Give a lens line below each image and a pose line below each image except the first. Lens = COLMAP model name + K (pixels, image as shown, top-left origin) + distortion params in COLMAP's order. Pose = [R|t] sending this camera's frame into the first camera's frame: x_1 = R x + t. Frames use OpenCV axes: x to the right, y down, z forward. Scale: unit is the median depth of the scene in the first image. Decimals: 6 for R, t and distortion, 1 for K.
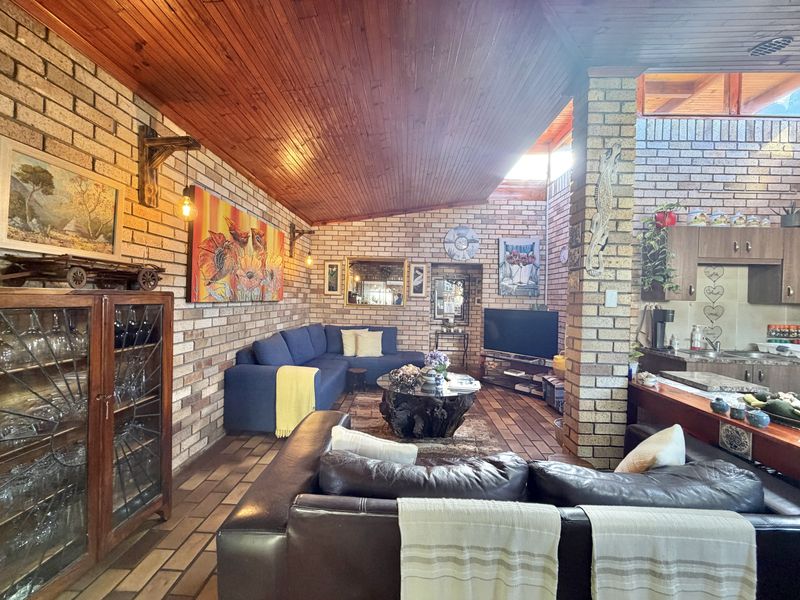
lens RADIAL K [[318.3, 0, 400.1], [0, 318.3, 300.4], [0, 0, 1]] dist [0.000698, -0.000137]
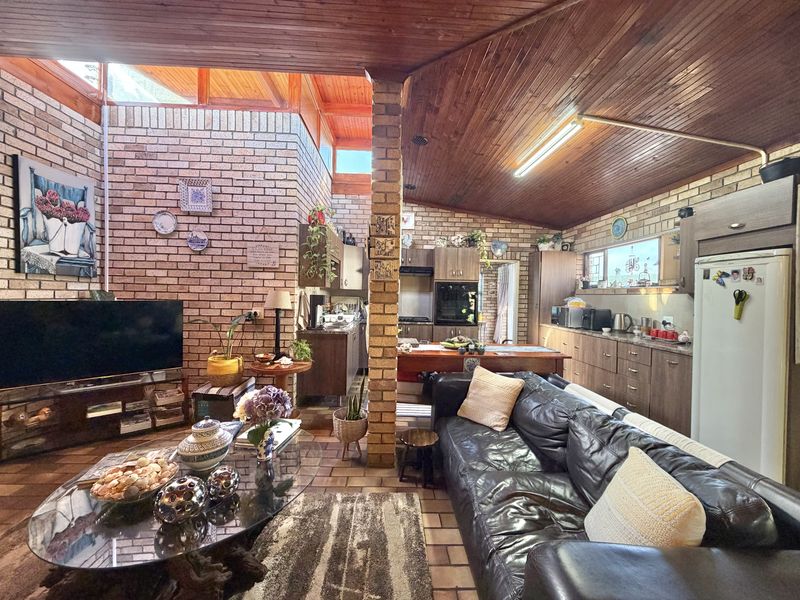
lens RADIAL K [[318.3, 0, 396.8], [0, 318.3, 298.9], [0, 0, 1]] dist [0.000698, -0.000137]
pose [[-0.050850, -0.040007, 0.997905, -0.226746], [-0.012530, 0.999144, 0.039419, -0.003415], [-0.998628, -0.010499, -0.051308, 0.470093]]
